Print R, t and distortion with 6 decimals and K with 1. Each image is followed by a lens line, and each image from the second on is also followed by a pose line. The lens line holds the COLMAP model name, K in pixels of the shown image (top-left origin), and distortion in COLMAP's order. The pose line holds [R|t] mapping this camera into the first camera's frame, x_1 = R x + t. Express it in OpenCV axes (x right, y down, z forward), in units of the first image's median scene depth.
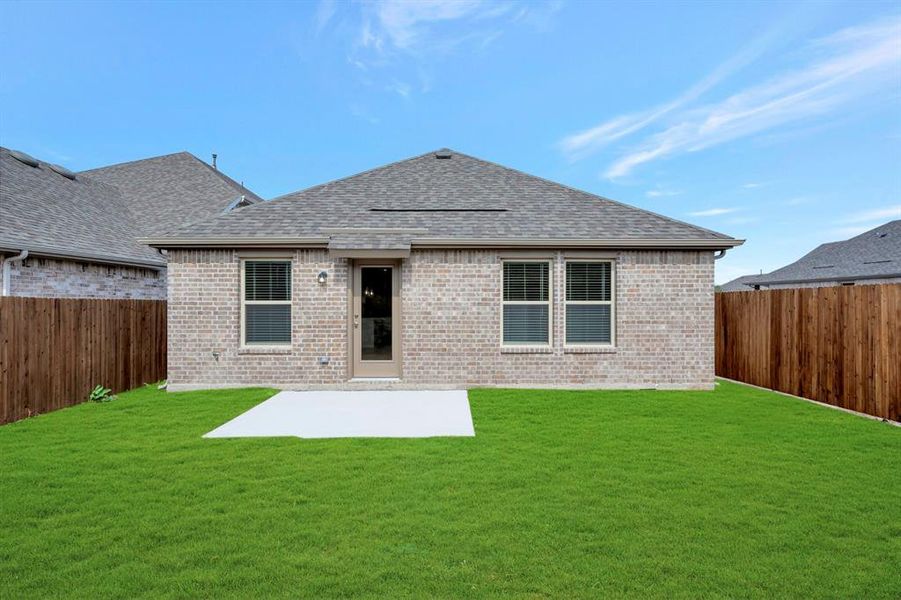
lens RADIAL K [[360.5, 0, 450.5], [0, 360.5, 300.0], [0, 0, 1]] dist [0.001305, 0.000137]
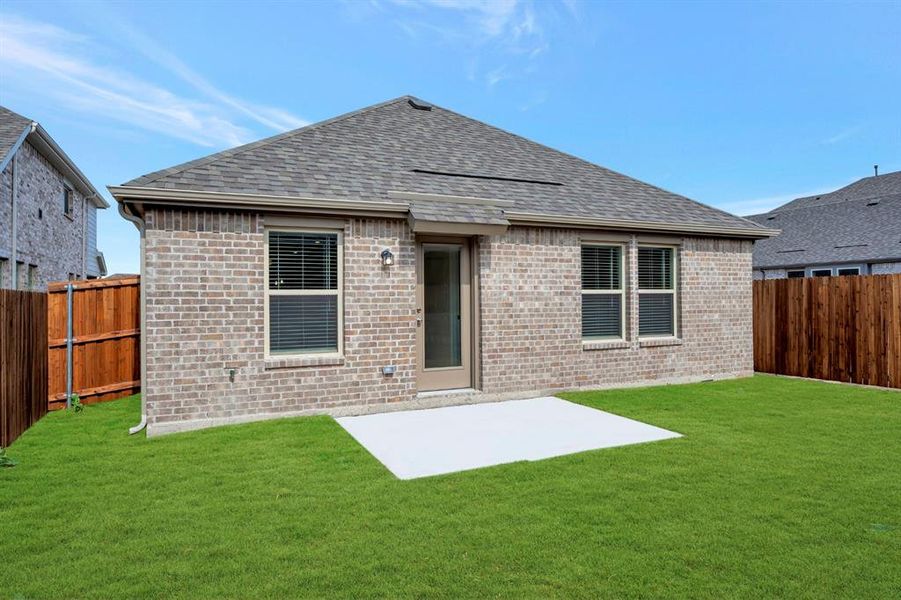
lens RADIAL K [[465.6, 0, 446.8], [0, 465.6, 292.9], [0, 0, 1]] dist [-0.001601, -0.000290]
pose [[0.939055, -0.004187, 0.343741, -0.555825], [0.005258, 0.999984, -0.002183, 0.011152], [-0.343726, 0.003857, 0.939062, 0.066772]]
